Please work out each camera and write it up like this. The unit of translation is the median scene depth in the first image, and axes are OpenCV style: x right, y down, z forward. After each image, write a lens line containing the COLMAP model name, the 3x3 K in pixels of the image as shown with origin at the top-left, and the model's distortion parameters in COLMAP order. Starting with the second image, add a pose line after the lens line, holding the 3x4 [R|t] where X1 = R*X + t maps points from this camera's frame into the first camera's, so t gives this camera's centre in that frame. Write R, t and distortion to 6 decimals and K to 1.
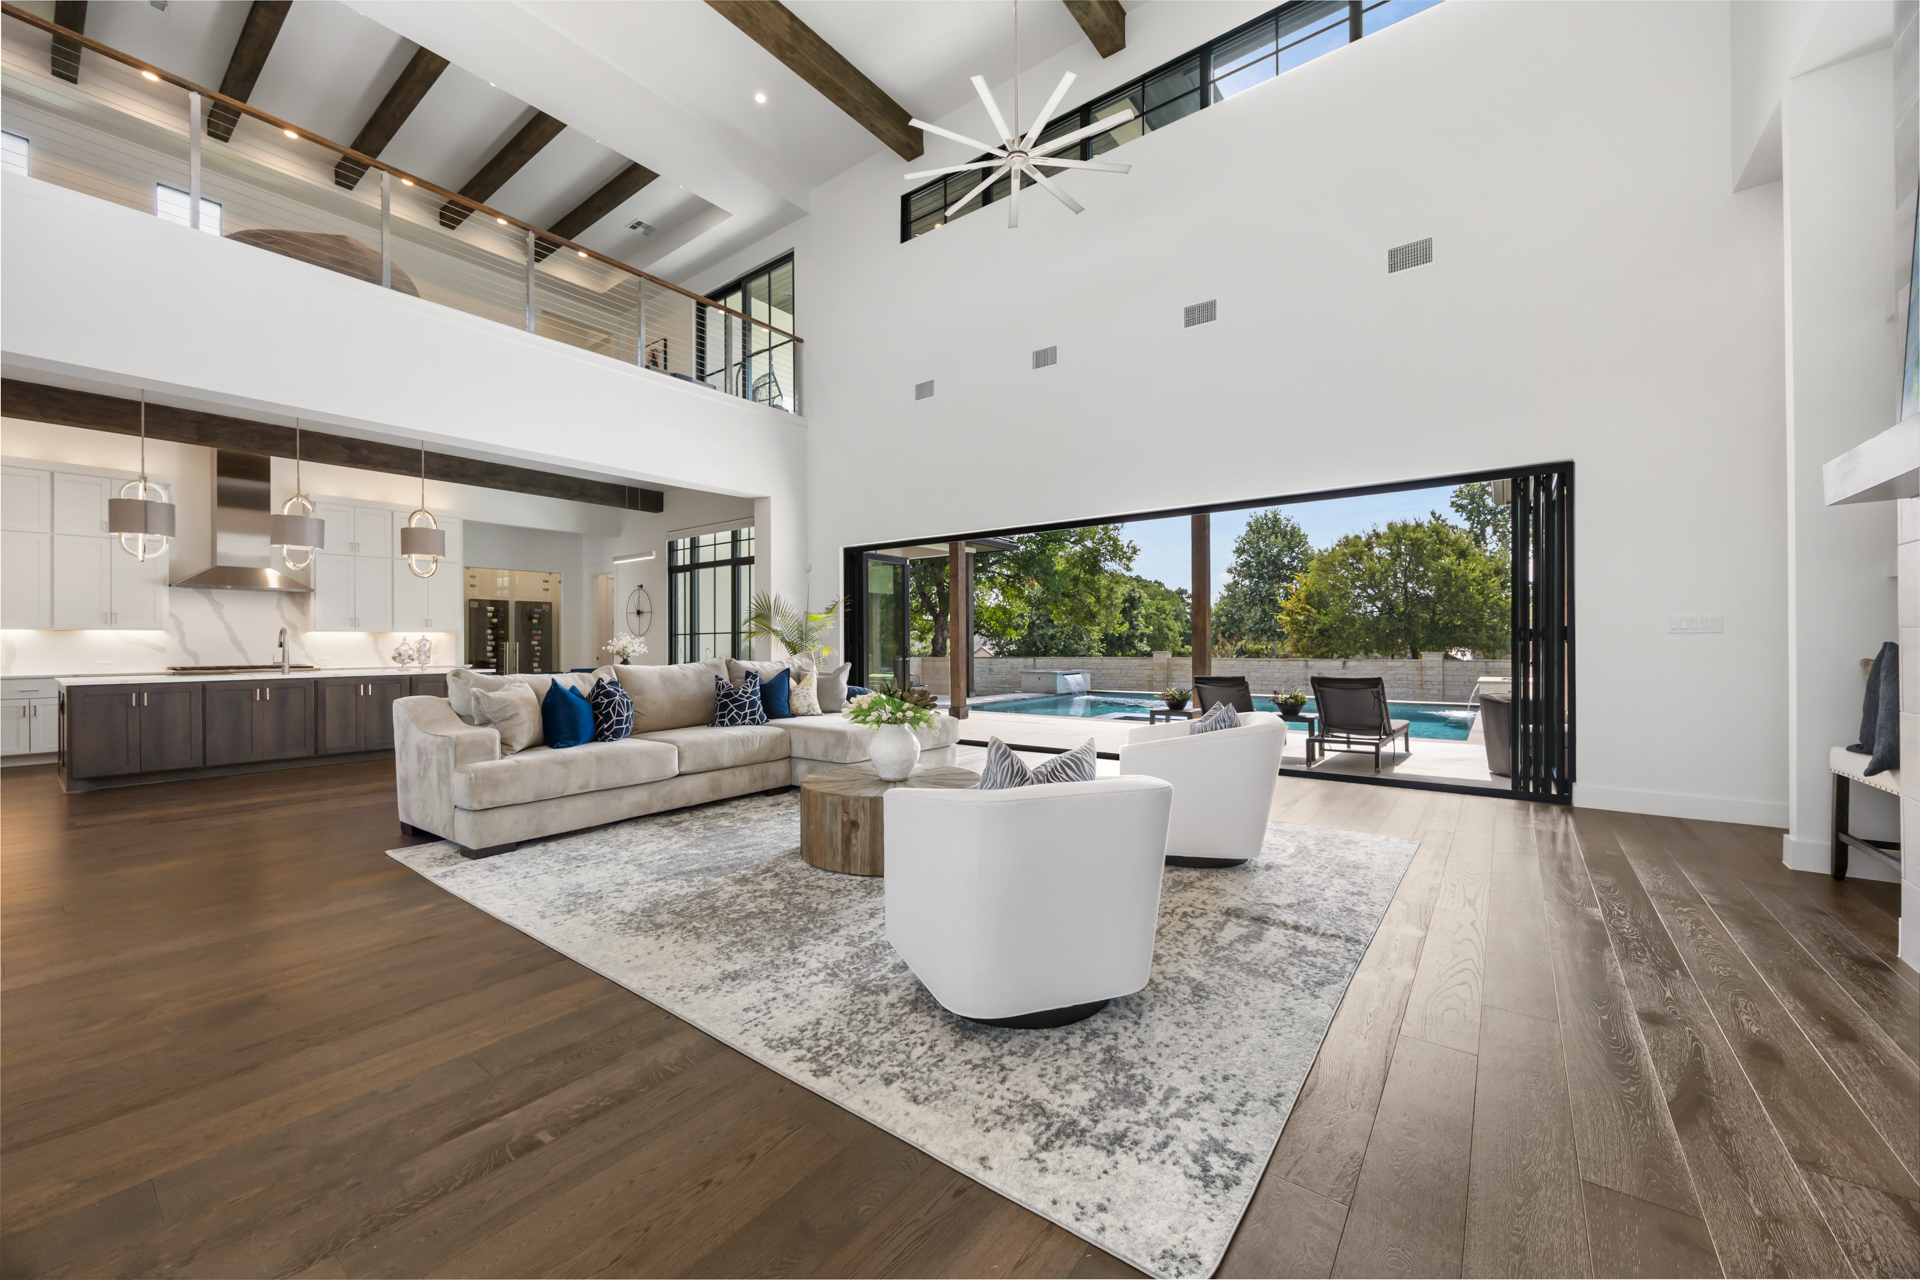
lens RADIAL K [[735.0, 0, 963.3], [0, 735.0, 645.5], [0, 0, 1]] dist [-0.001452, -0.000526]
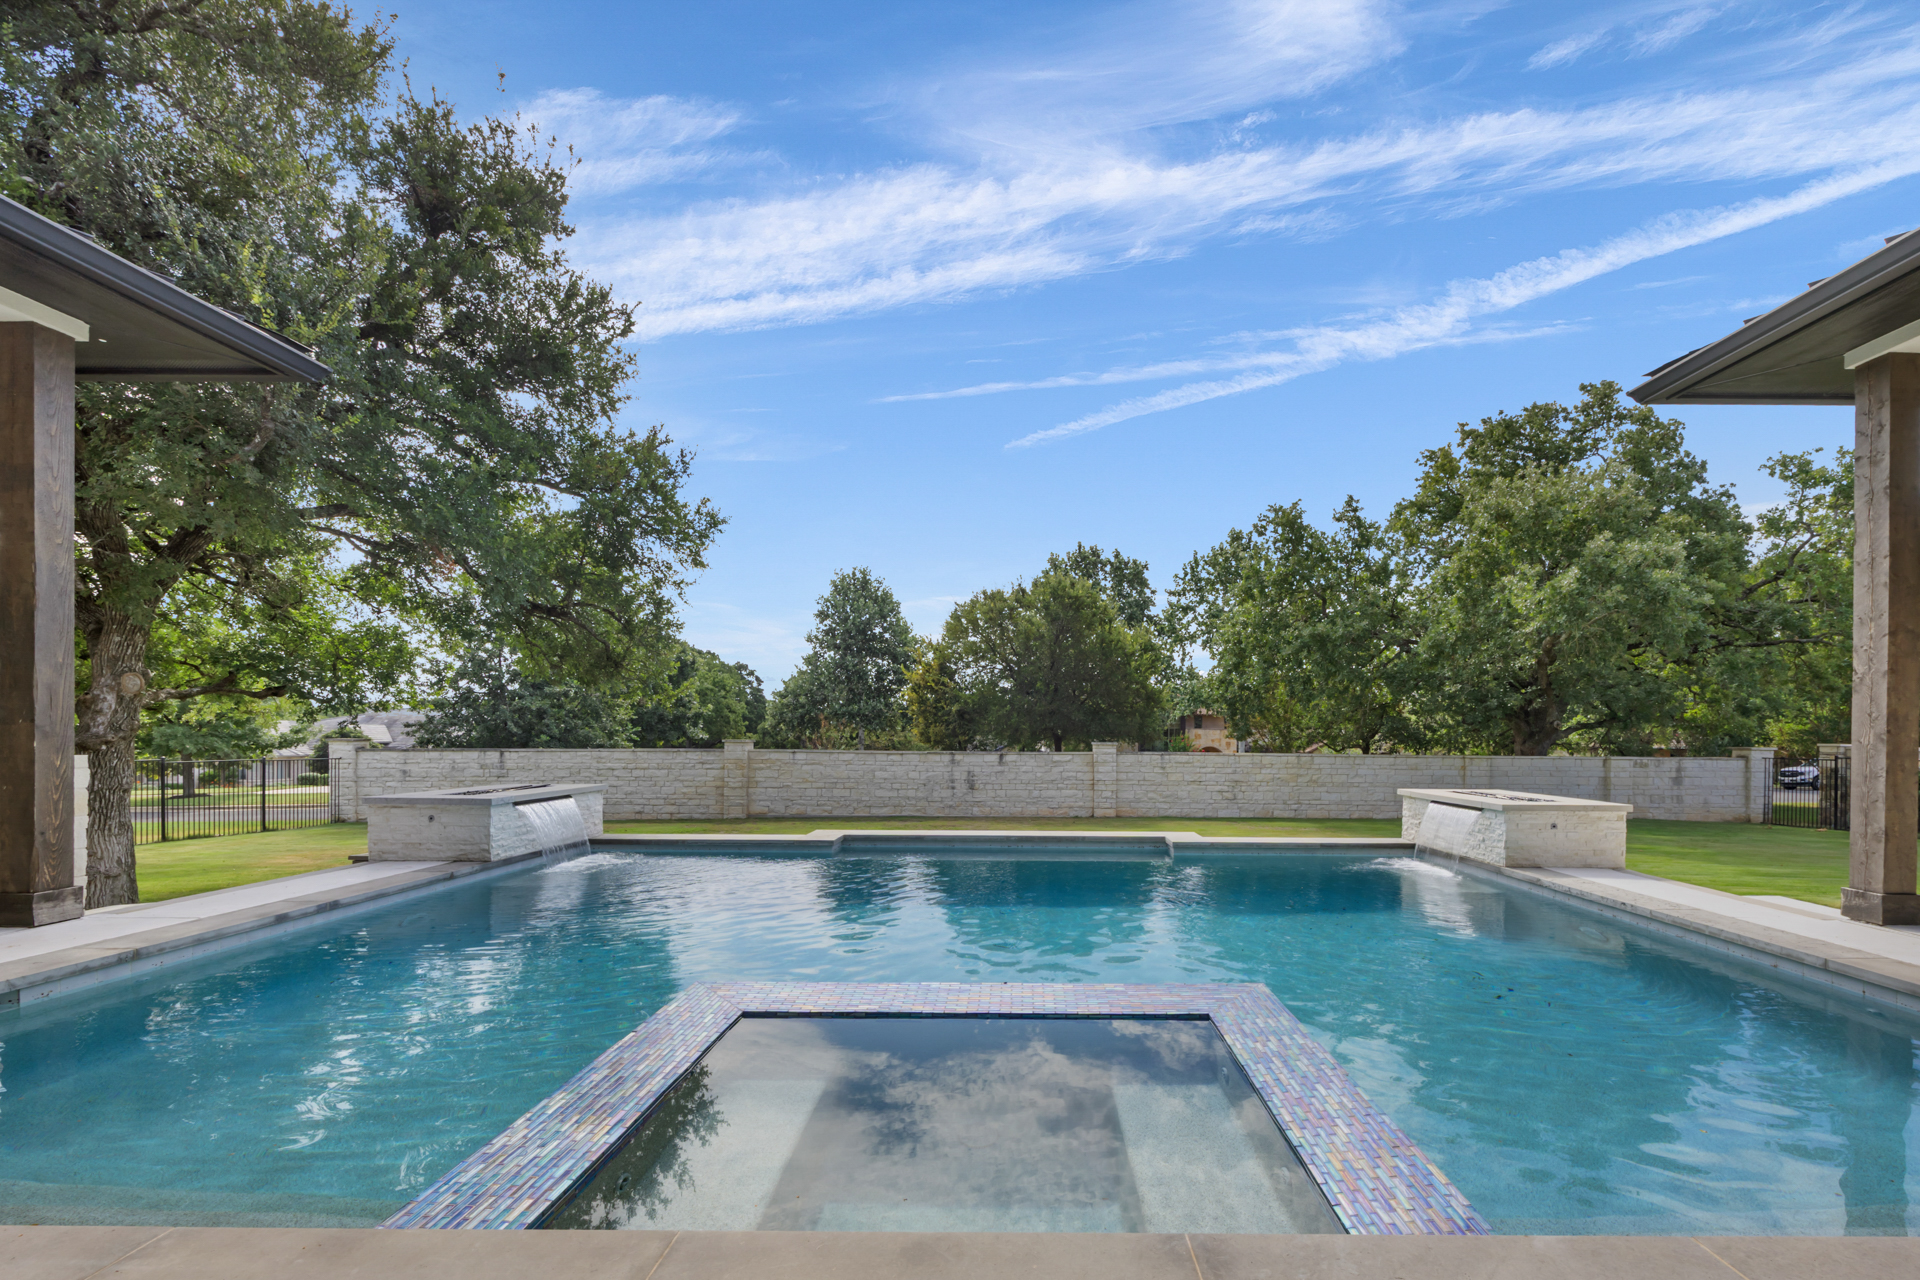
lens RADIAL K [[796.4, 0, 1018.8], [0, 796.4, 737.5], [0, 0, 1]] dist [-0.002100, -0.000002]
pose [[0.803393, 0.007263, 0.595404, 0.177966], [-0.009979, 0.999949, 0.001268, 0.008464], [-0.595365, -0.006960, 0.803425, 0.952389]]
